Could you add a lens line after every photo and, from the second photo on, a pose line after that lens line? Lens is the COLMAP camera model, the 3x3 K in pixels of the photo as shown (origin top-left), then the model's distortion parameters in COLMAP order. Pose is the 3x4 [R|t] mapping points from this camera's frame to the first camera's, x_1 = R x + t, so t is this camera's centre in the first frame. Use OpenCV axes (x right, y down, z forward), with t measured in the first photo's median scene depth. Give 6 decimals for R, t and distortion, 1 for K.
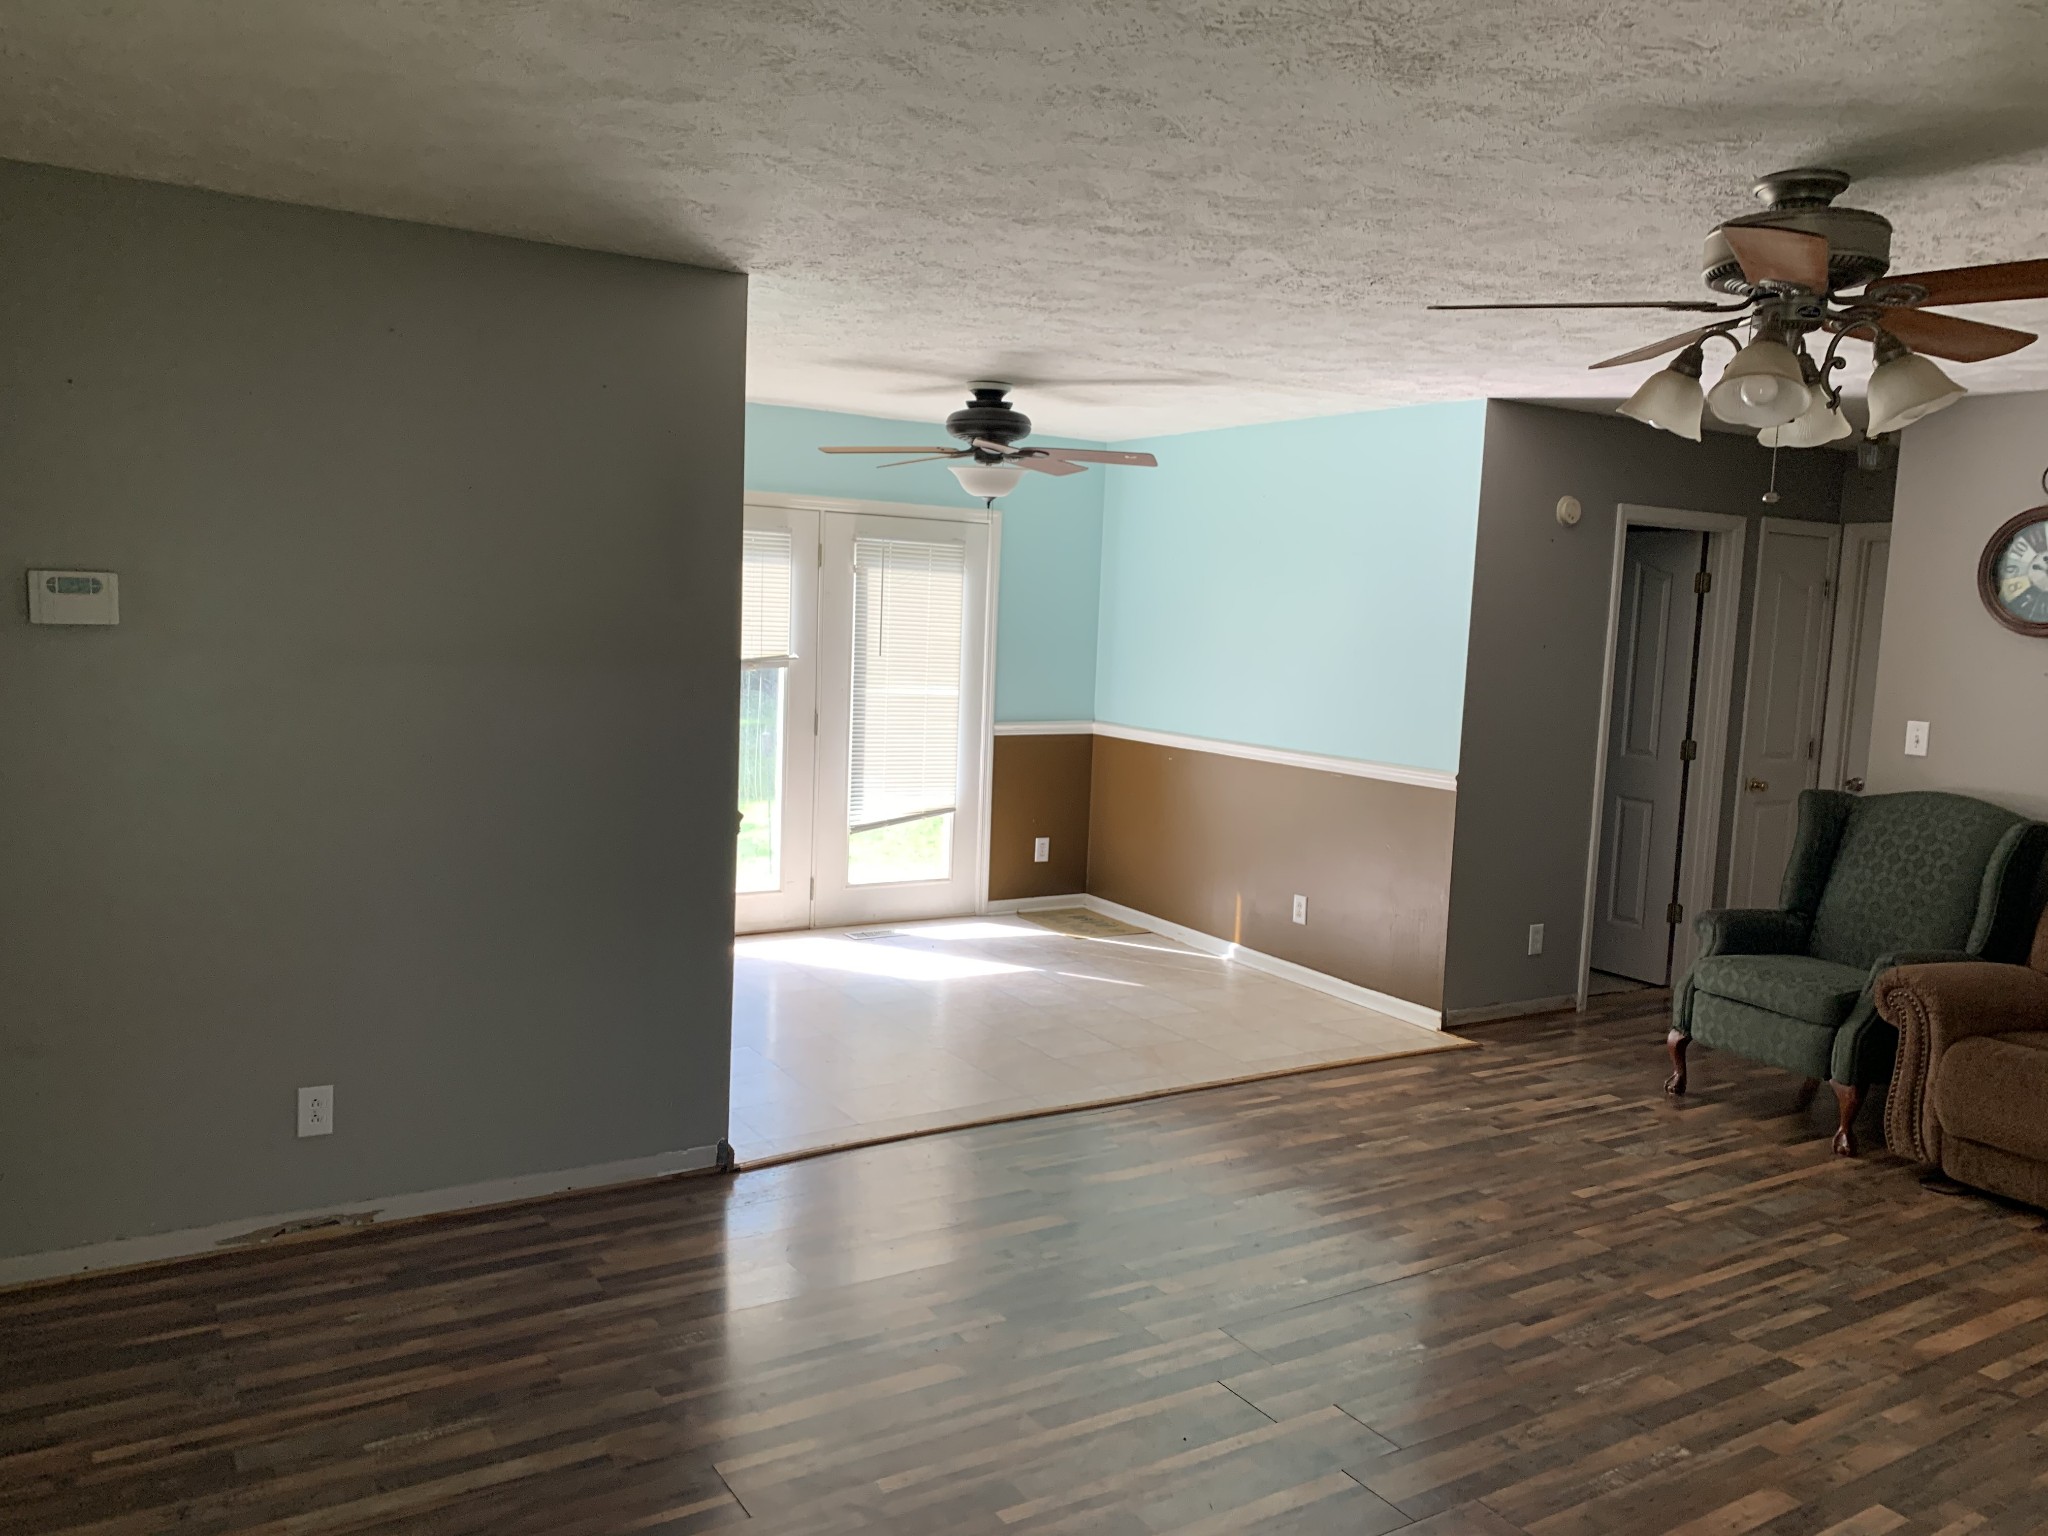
lens RADIAL K [[1576.2, 0, 1028.1], [0, 1576.2, 778.0], [0, 0, 1]] dist [0.031168, -0.033105]
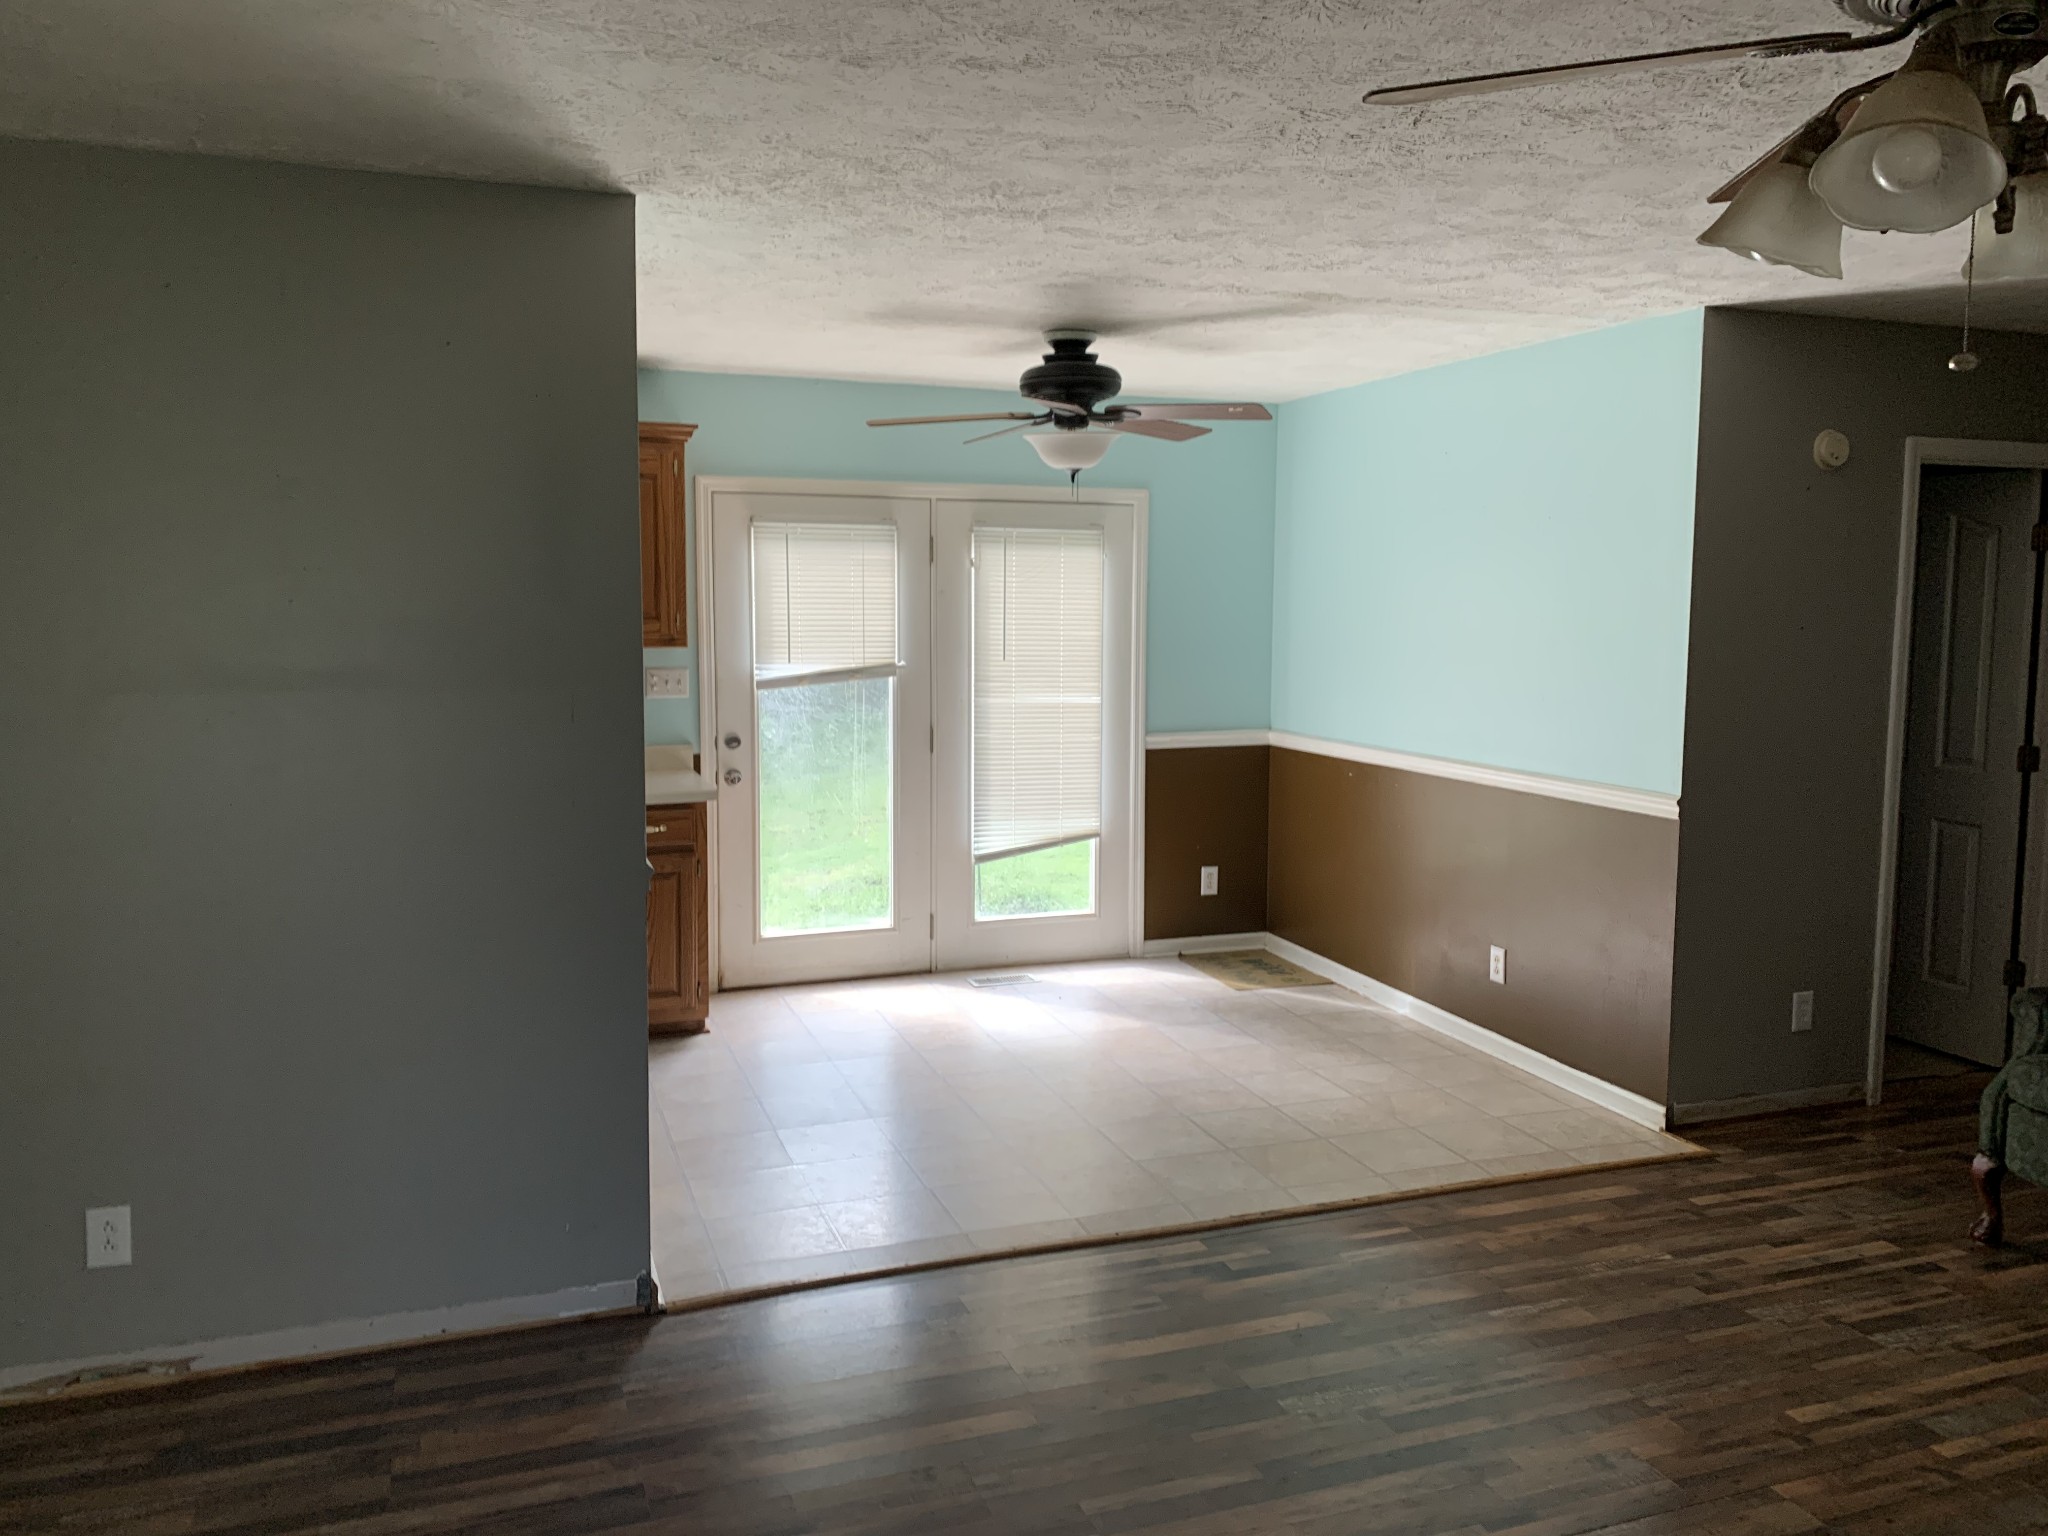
lens RADIAL K [[1576.2, 0, 1035.6], [0, 1576.2, 753.2], [0, 0, 1]] dist [0.031168, -0.033105]
pose [[0.978343, -0.012824, -0.206593, 0.170476], [0.009831, 0.999831, -0.015504, -0.021029], [0.206757, 0.013137, 0.978304, 0.247779]]
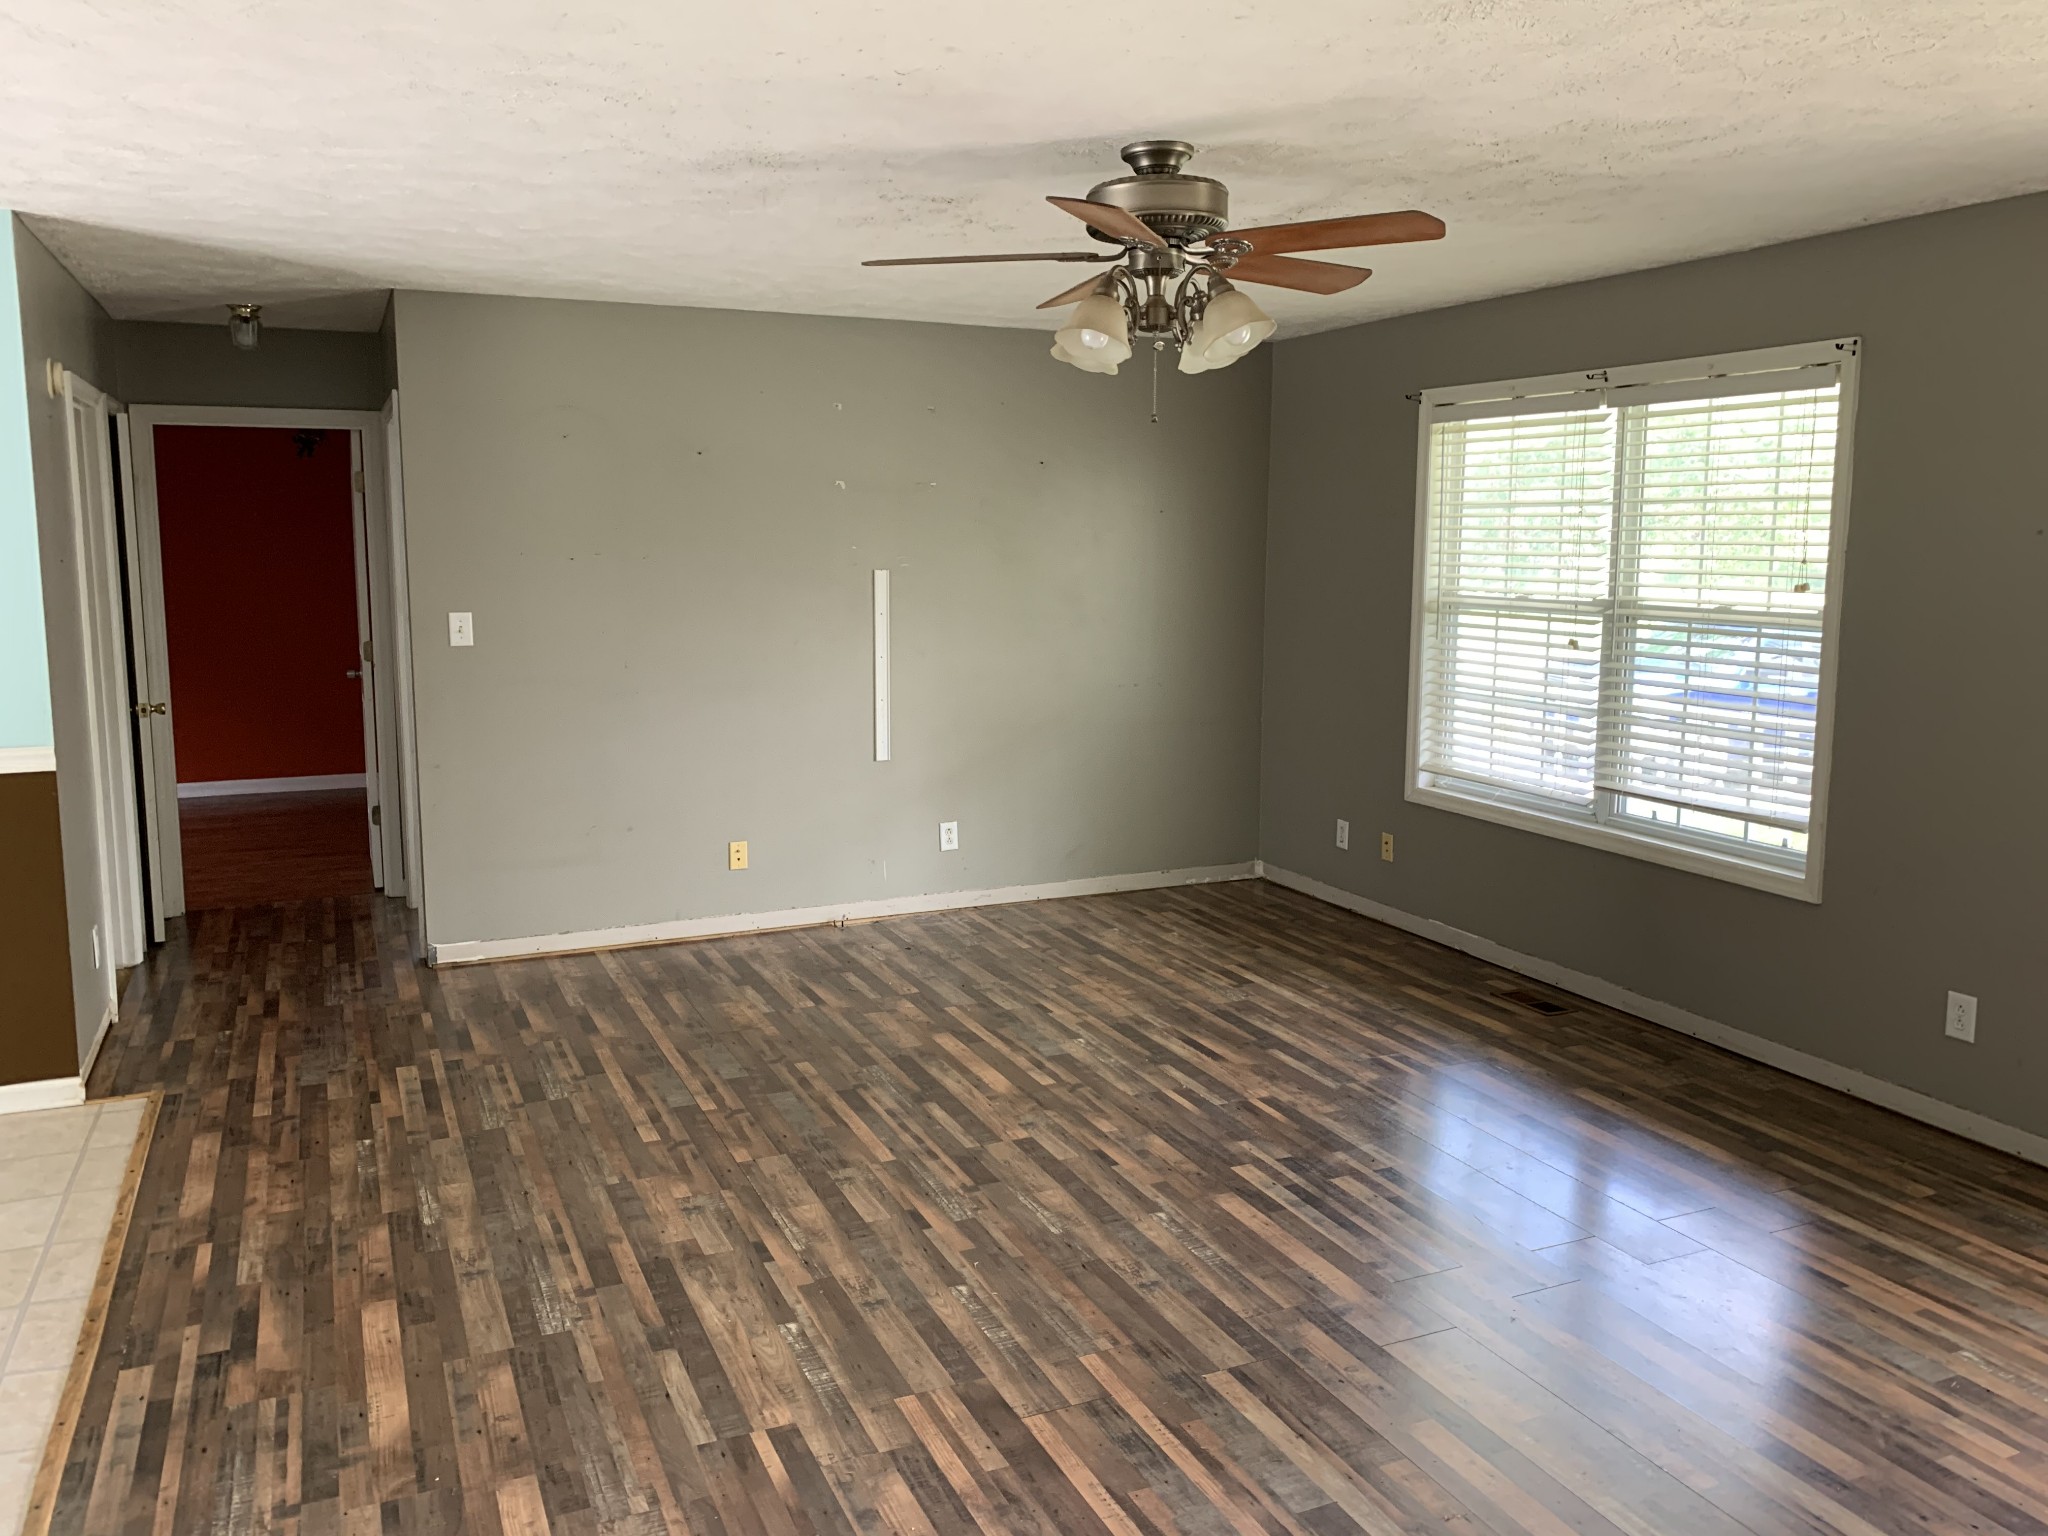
lens RADIAL K [[1576.2, 0, 1021.9], [0, 1576.2, 749.1], [0, 0, 1]] dist [0.031168, -0.033105]
pose [[0.135504, -0.176299, 0.974965, -0.496810], [0.118402, 0.979871, 0.160730, -0.087221], [-0.983677, 0.093658, 0.153651, 0.628549]]
